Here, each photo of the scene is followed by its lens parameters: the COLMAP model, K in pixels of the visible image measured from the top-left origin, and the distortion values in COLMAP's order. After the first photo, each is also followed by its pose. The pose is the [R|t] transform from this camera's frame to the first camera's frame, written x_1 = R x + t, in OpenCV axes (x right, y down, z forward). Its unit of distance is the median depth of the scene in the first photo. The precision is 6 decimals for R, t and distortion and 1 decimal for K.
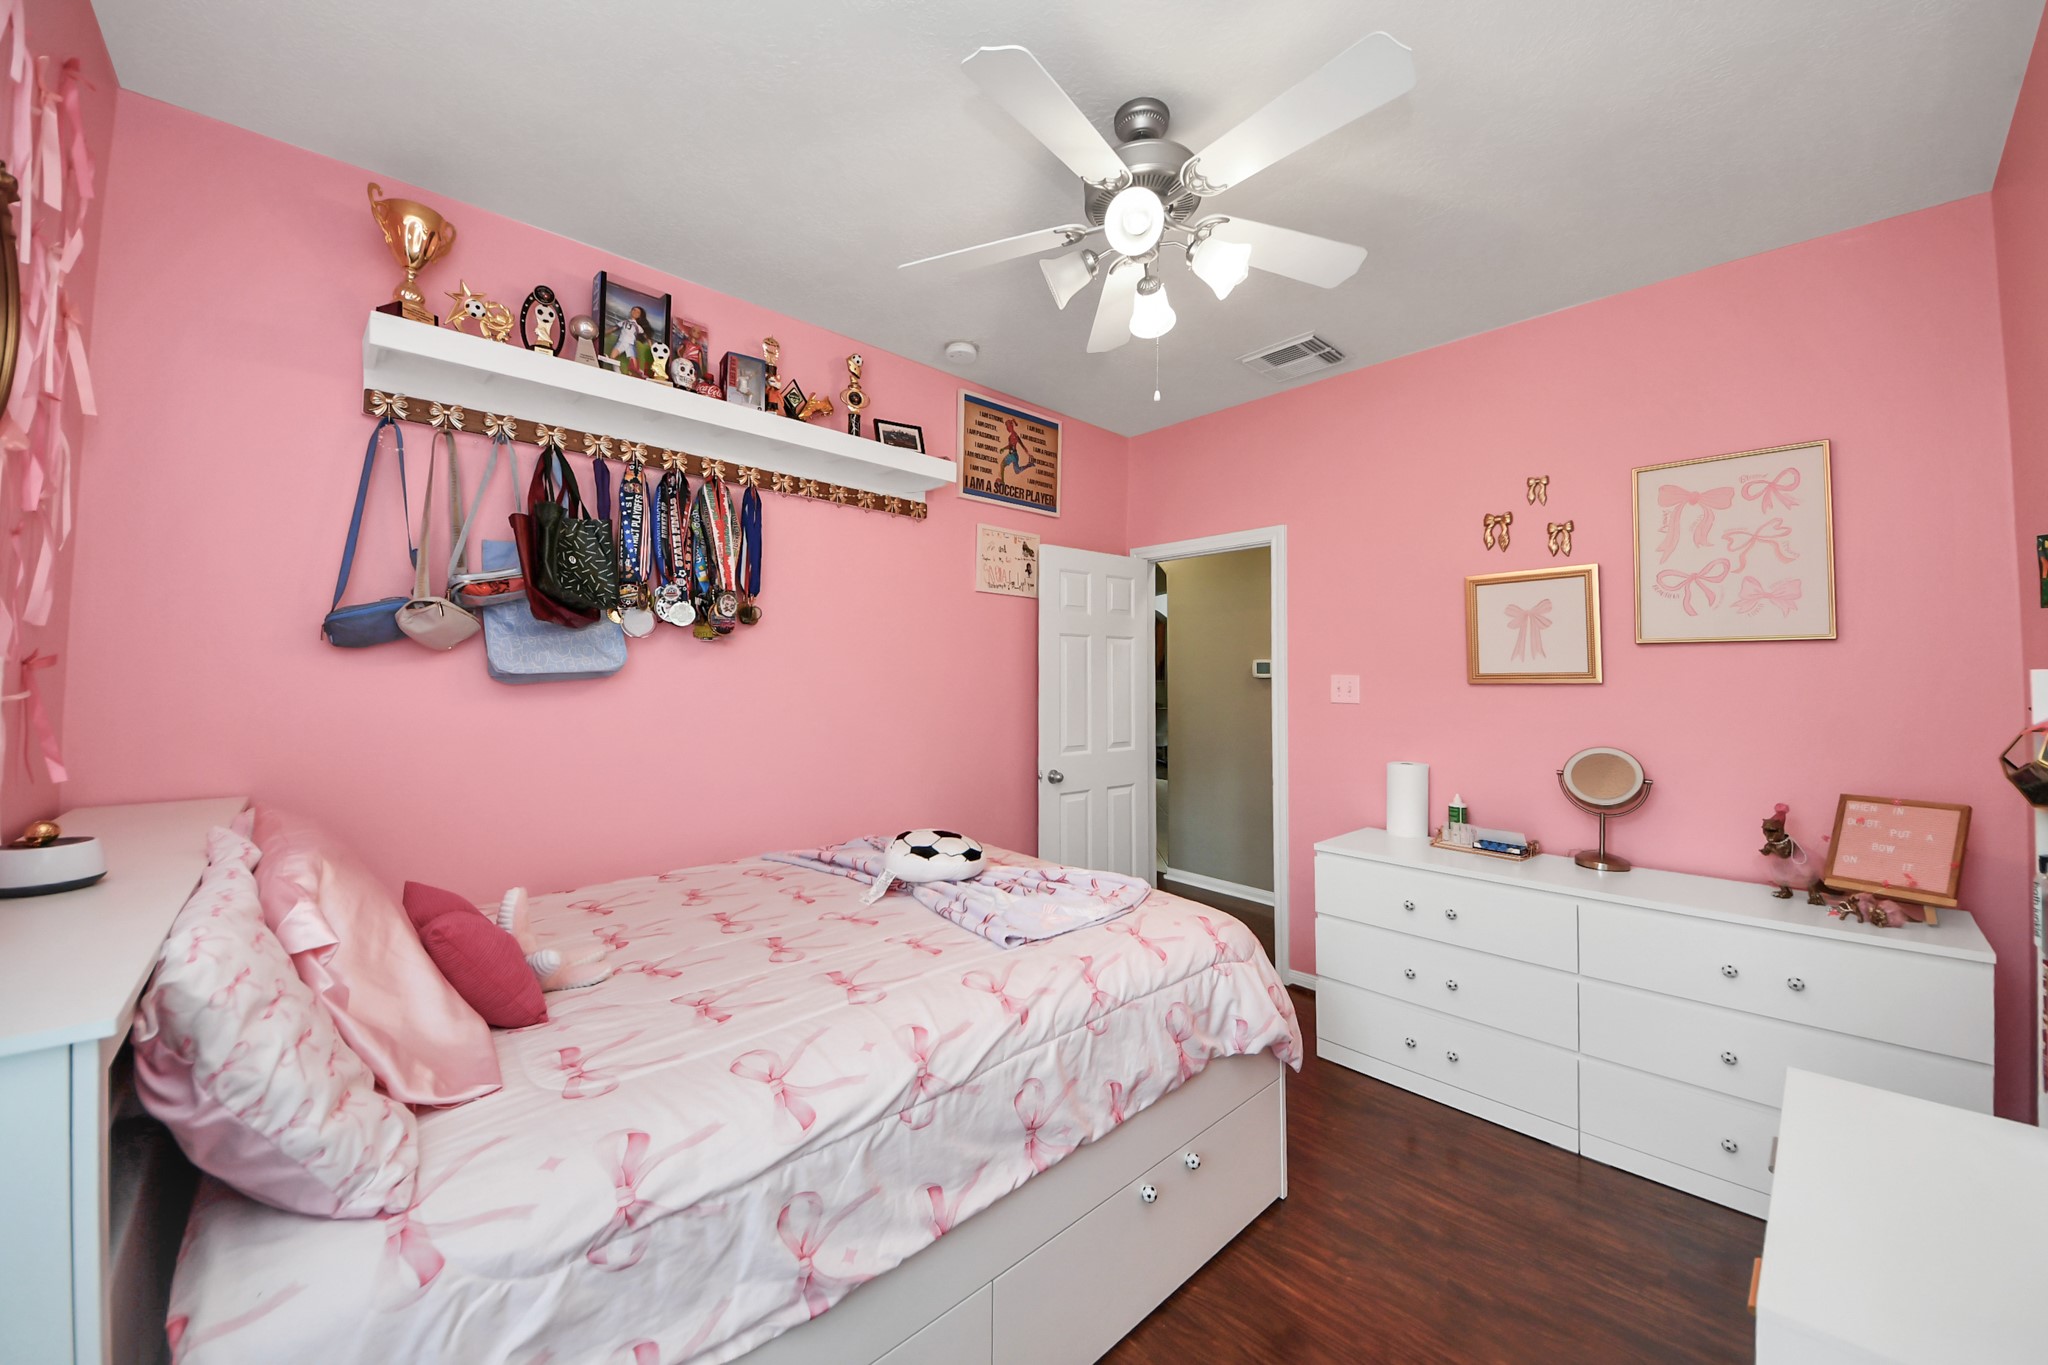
lens RADIAL K [[730.3, 0, 1014.3], [0, 730.3, 683.6], [0, 0, 1]] dist [0.021624, -0.019934]
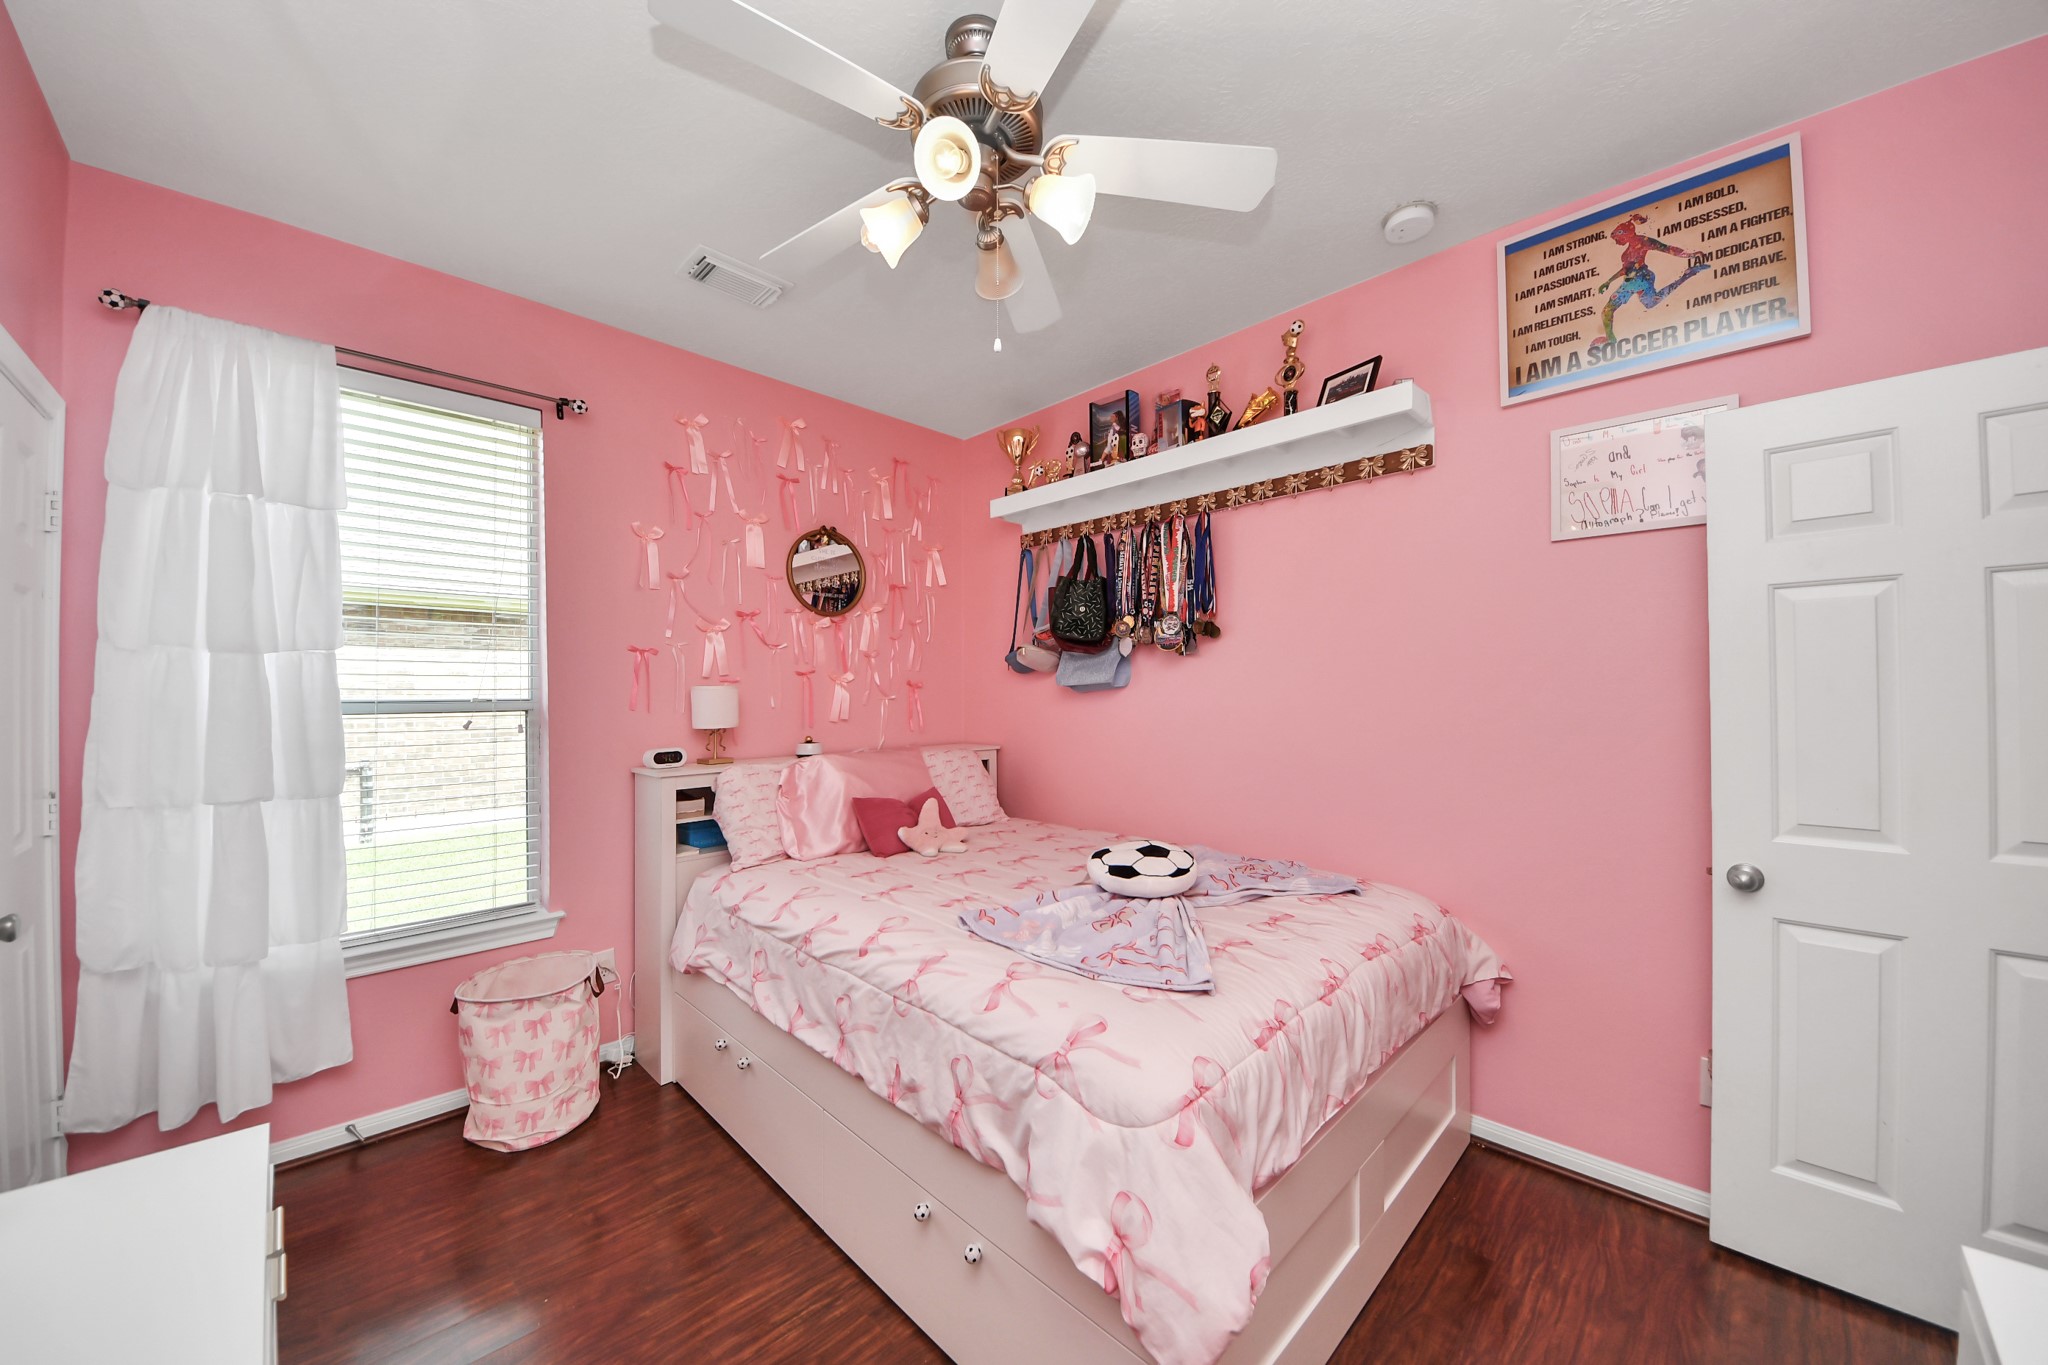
lens RADIAL K [[725.6, 0, 1021.7], [0, 725.6, 703.9], [0, 0, 1]] dist [0.024248, -0.019559]
pose [[0.044535, 0.004361, -0.998998, 0.708844], [-0.001988, 0.999989, 0.004277, 0.013050], [0.999006, 0.001796, 0.044543, 0.675488]]
